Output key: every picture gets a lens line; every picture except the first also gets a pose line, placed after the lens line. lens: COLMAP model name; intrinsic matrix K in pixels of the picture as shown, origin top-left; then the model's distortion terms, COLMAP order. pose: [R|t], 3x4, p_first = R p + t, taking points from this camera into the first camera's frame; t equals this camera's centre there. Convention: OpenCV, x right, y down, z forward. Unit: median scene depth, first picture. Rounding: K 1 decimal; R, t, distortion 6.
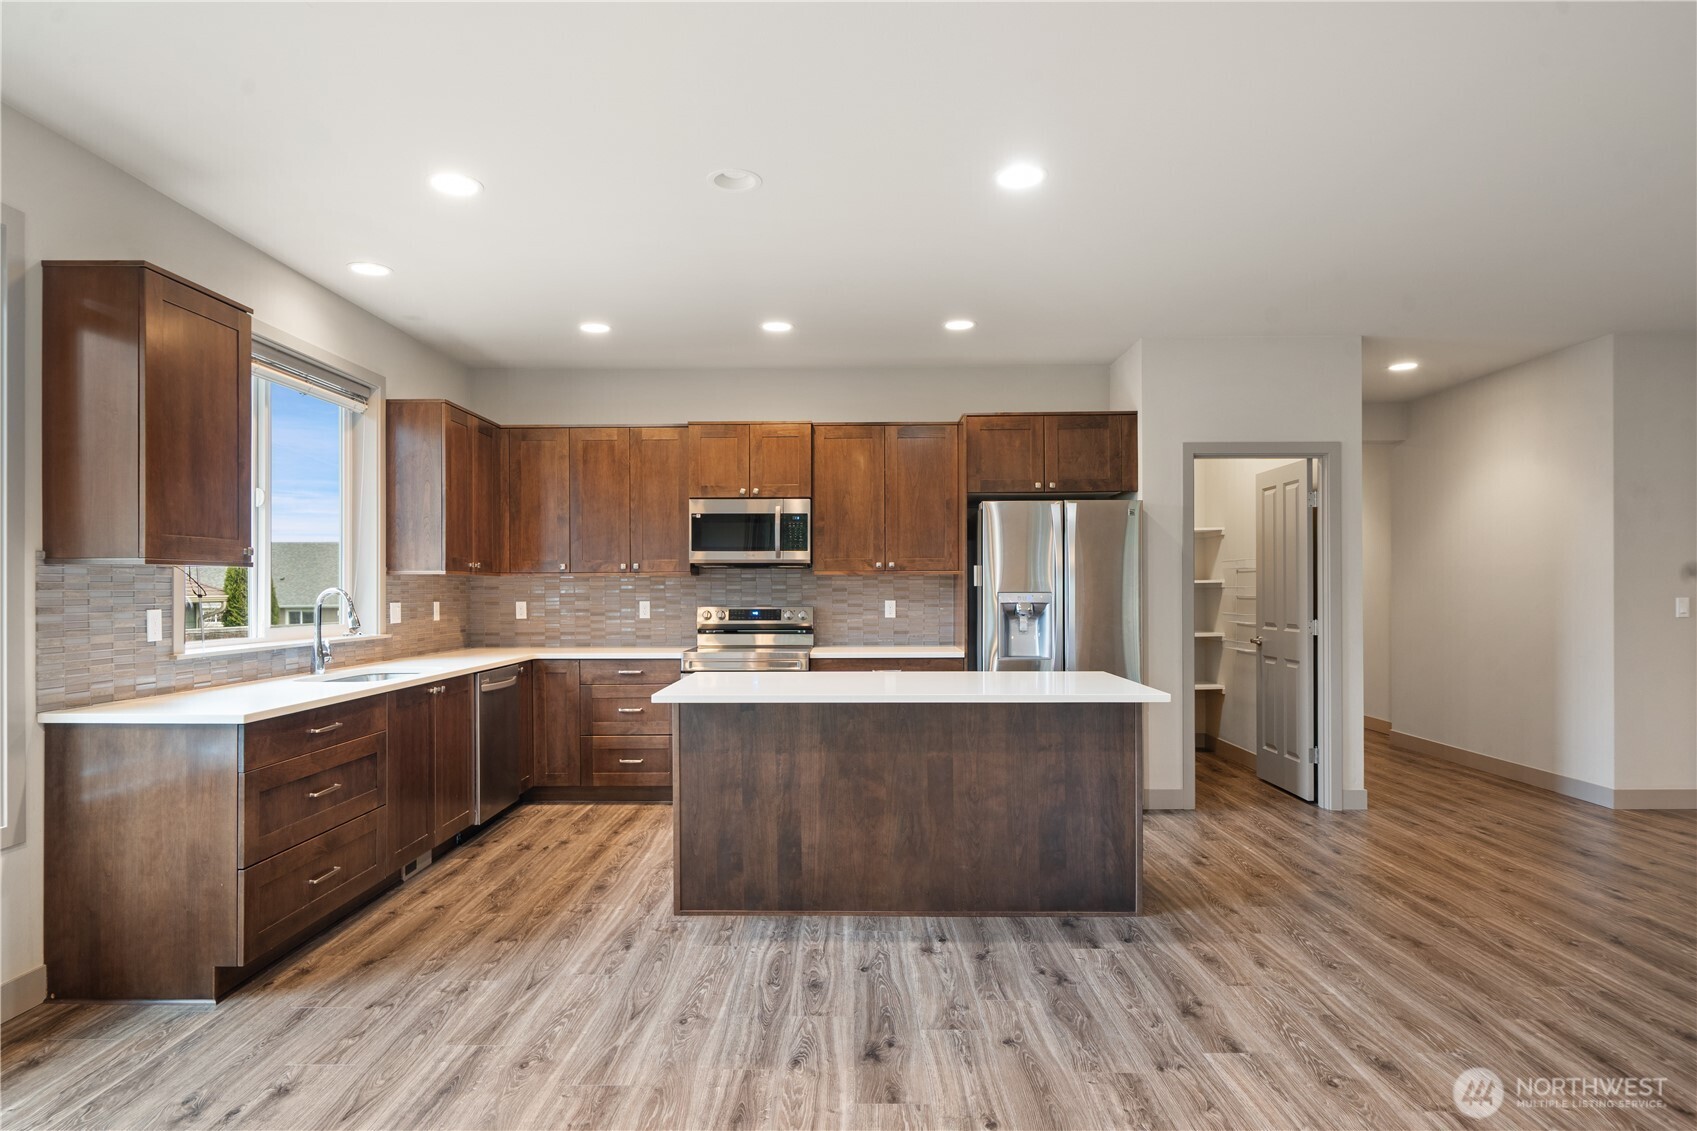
lens RADIAL K [[957.1, 0, 842.2], [0, 957.1, 590.5], [0, 0, 1]] dist [0.000187, 0.002574]
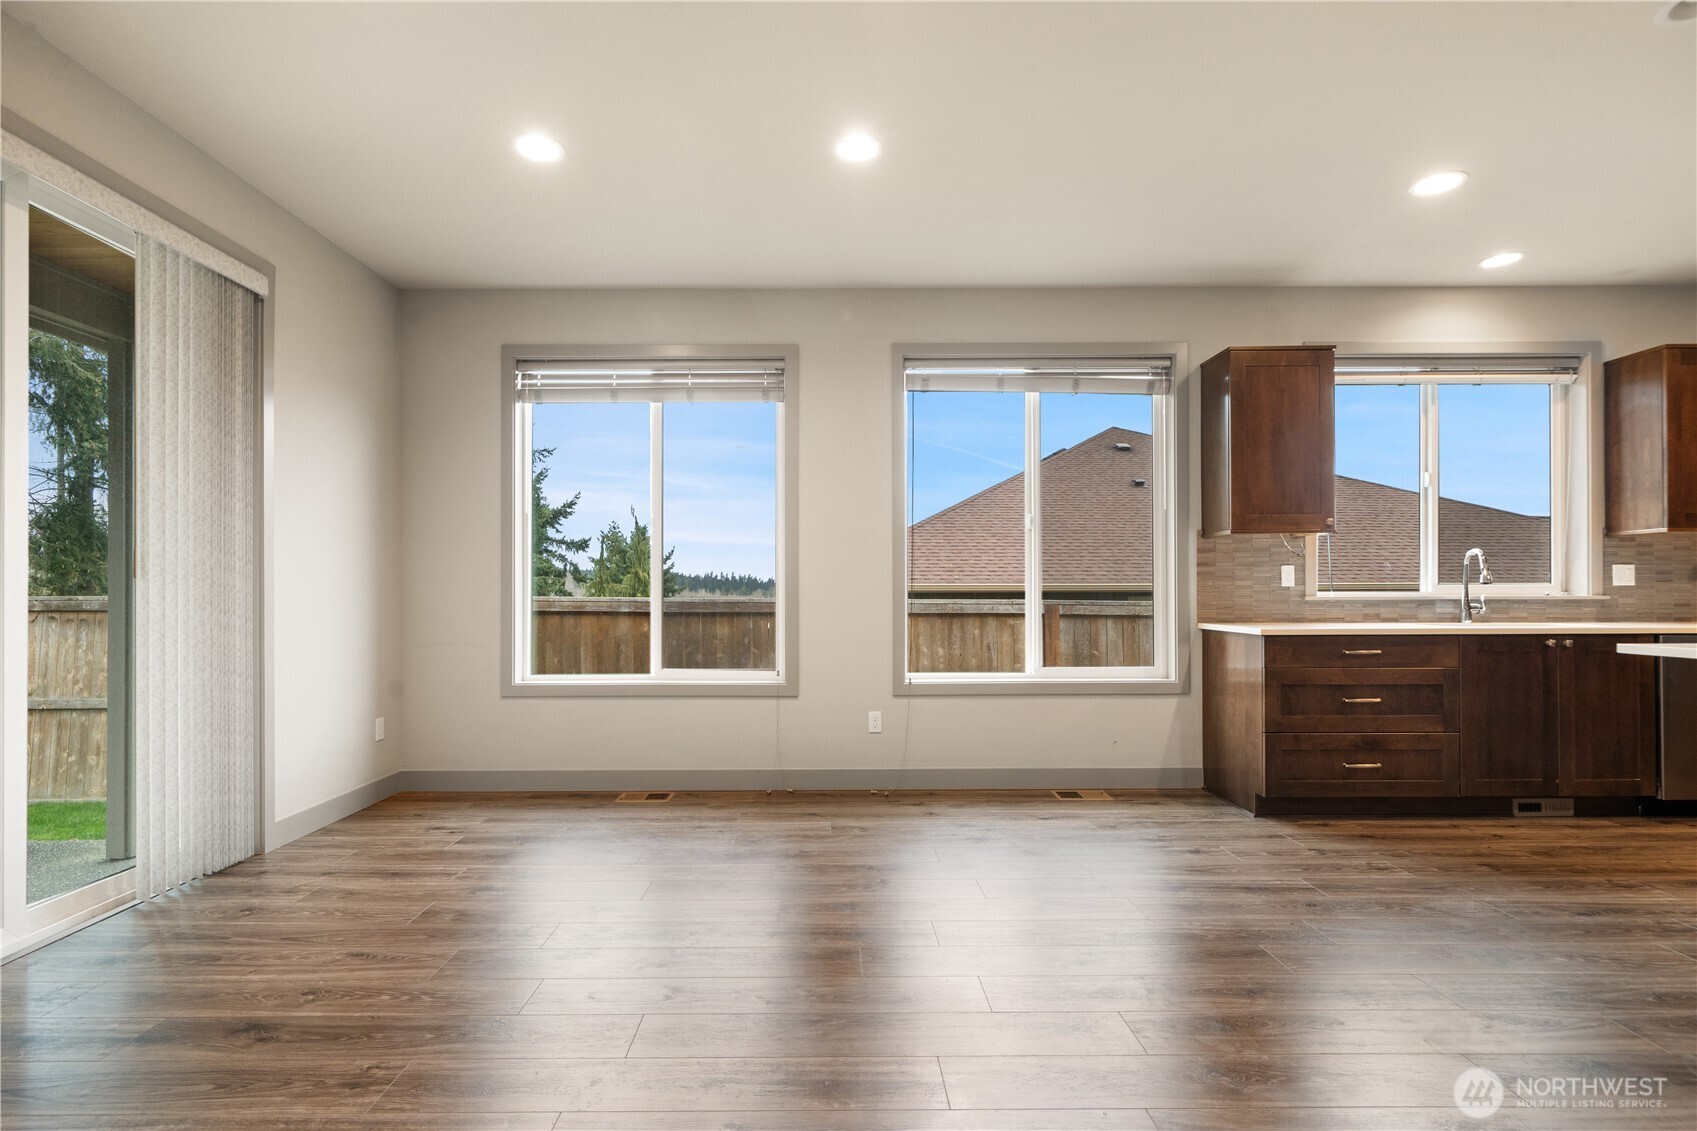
lens RADIAL K [[798.3, 0, 827.8], [0, 798.3, 595.4], [0, 0, 1]] dist [0.000264, 0.001077]
pose [[0.011758, 0.004740, -0.999920, 0.451806], [0.002239, 0.999986, 0.004767, 0.050223], [0.999928, -0.002295, 0.011747, 0.220097]]
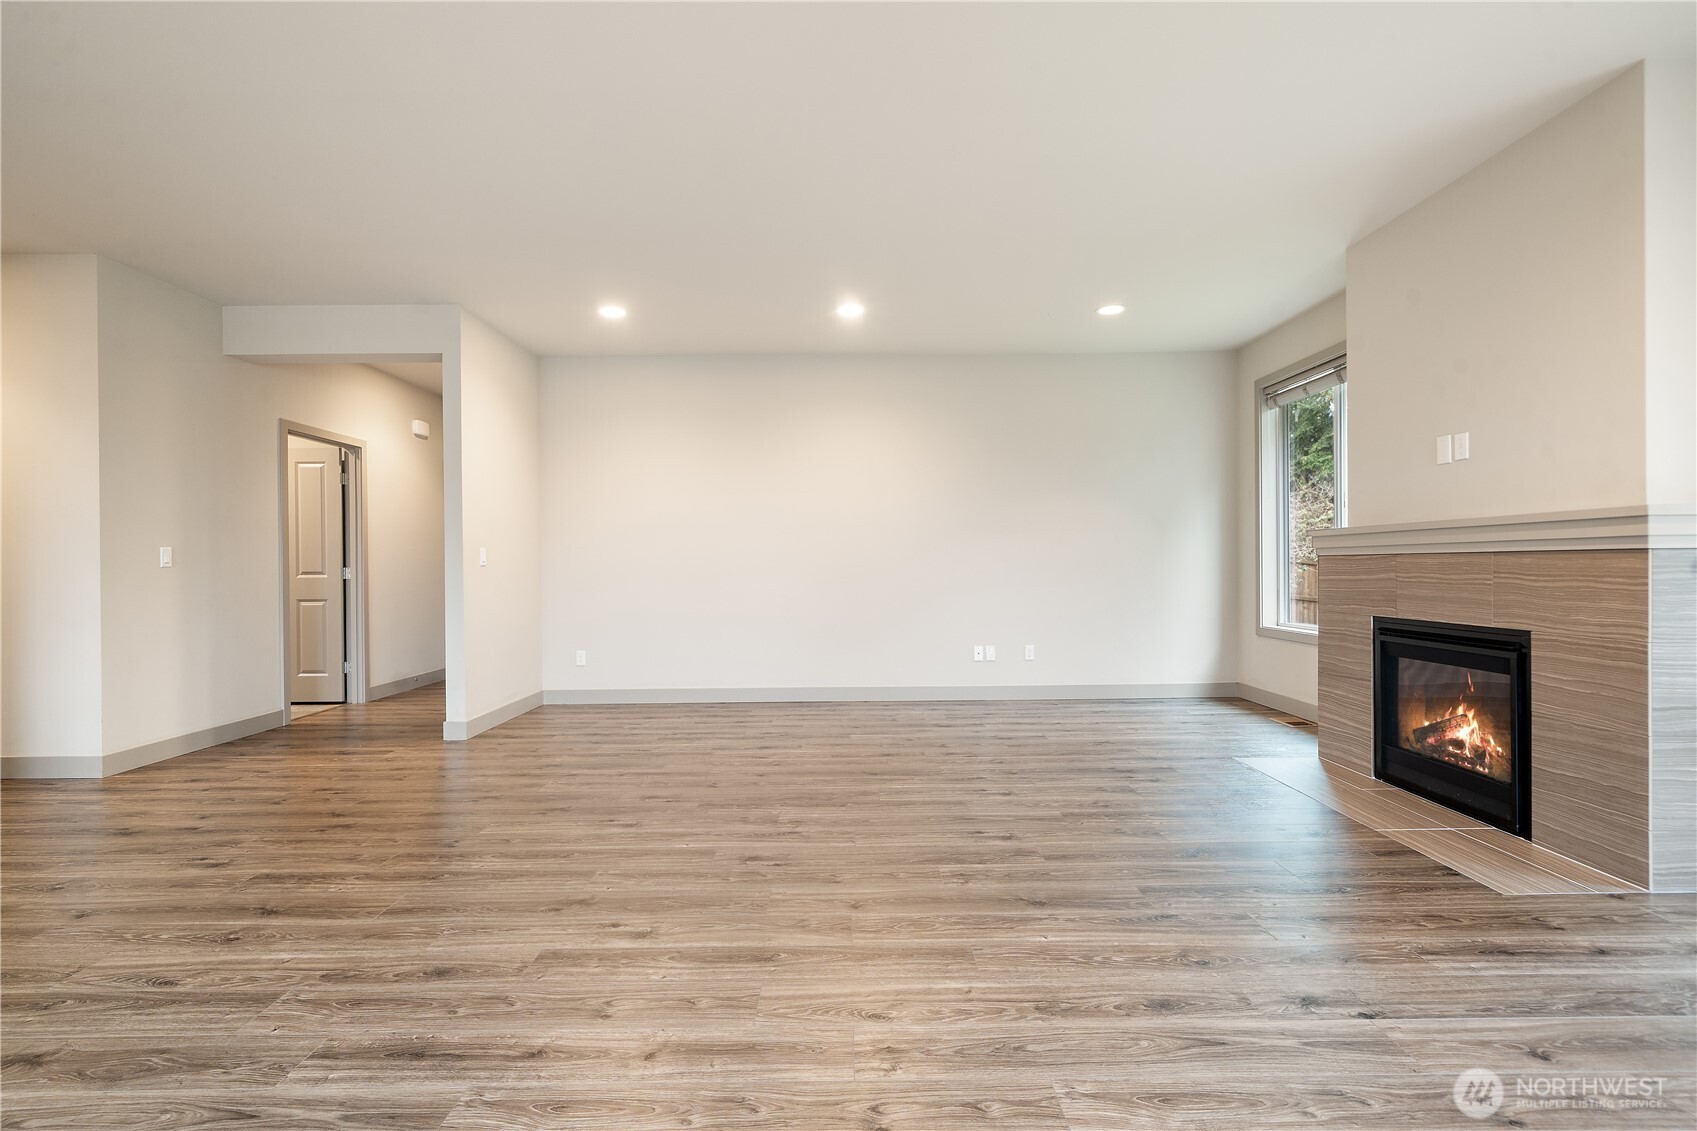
lens RADIAL K [[773.3, 0, 847.3], [0, 773.3, 564.8], [0, 0, 1]] dist [0.001380, 0.000772]
pose [[-0.014363, 0.004635, 0.999886, 0.079736], [0.009546, 0.999944, -0.004498, 0.049502], [-0.999851, 0.009481, -0.014406, 0.410847]]
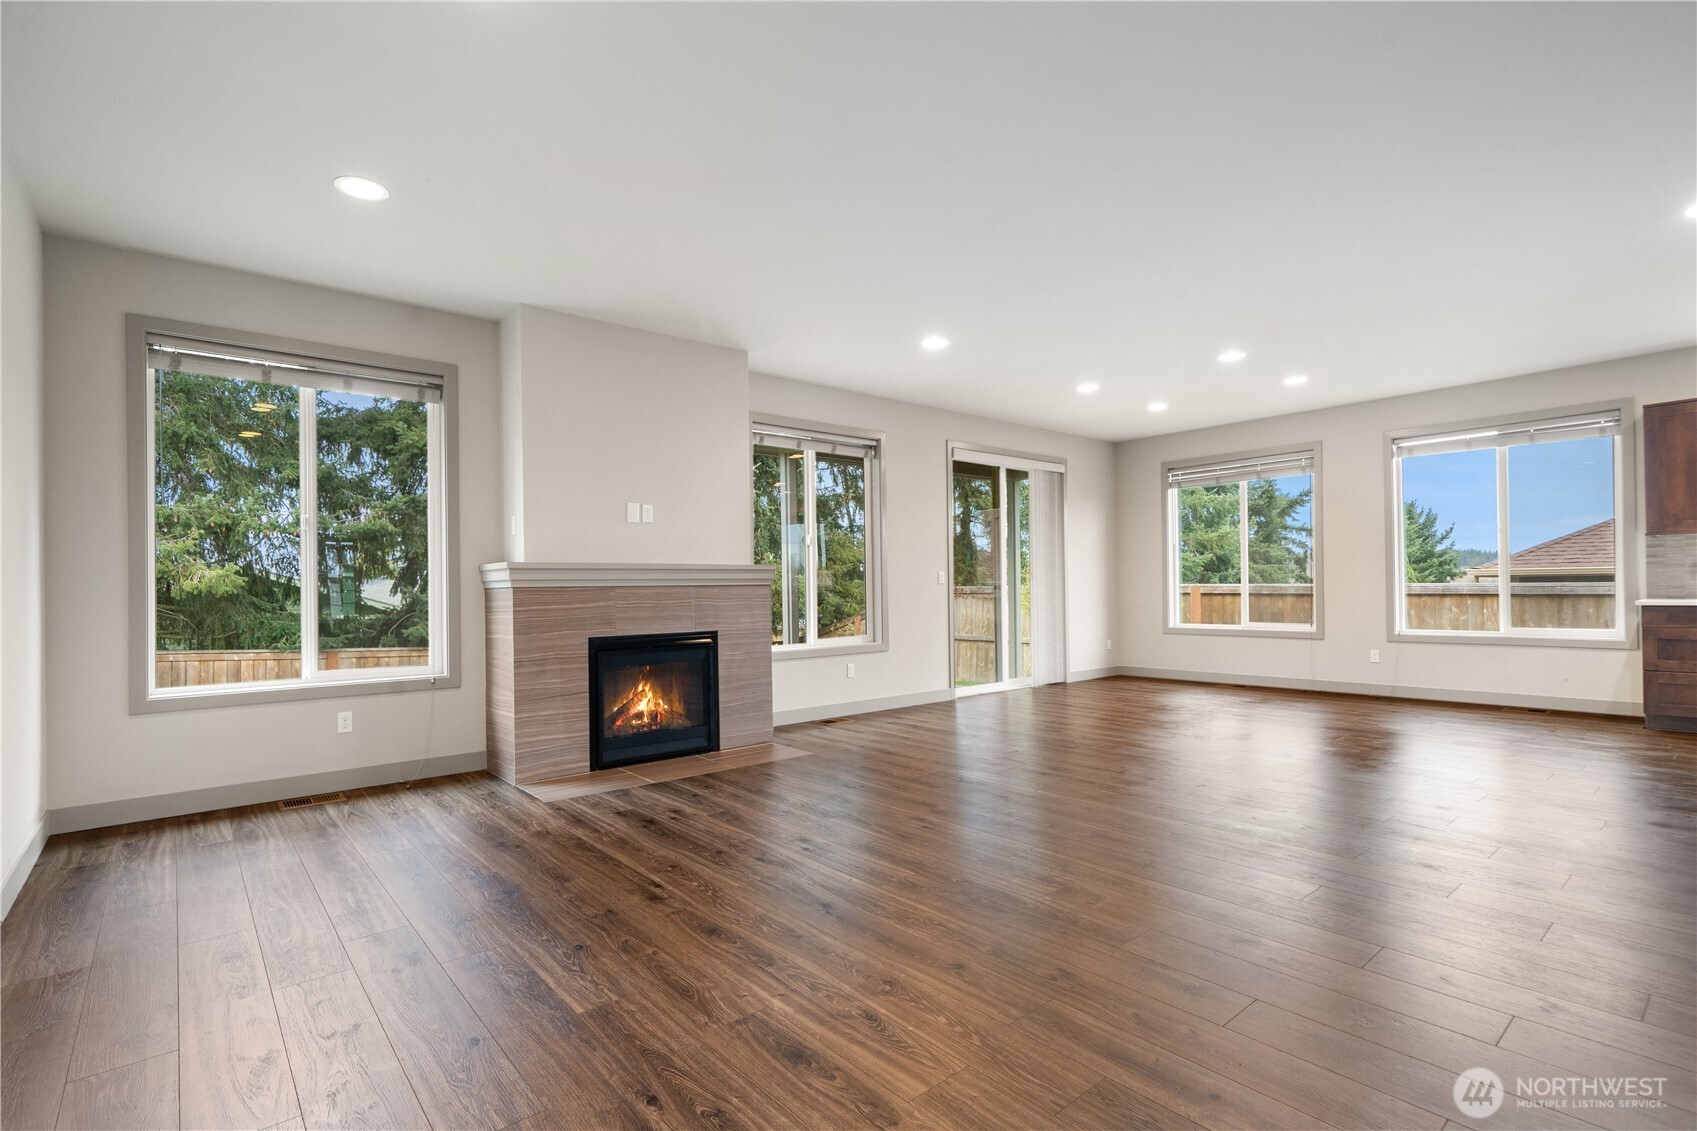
lens RADIAL K [[798.3, 0, 832.4], [0, 798.3, 587.2], [0, 0, 1]] dist [0.000264, 0.001077]
pose [[-0.762858, 0.013965, -0.646415, 1.486206], [0.017355, 0.999849, 0.001119, 0.044607], [0.646333, -0.010365, -0.762985, 0.881401]]
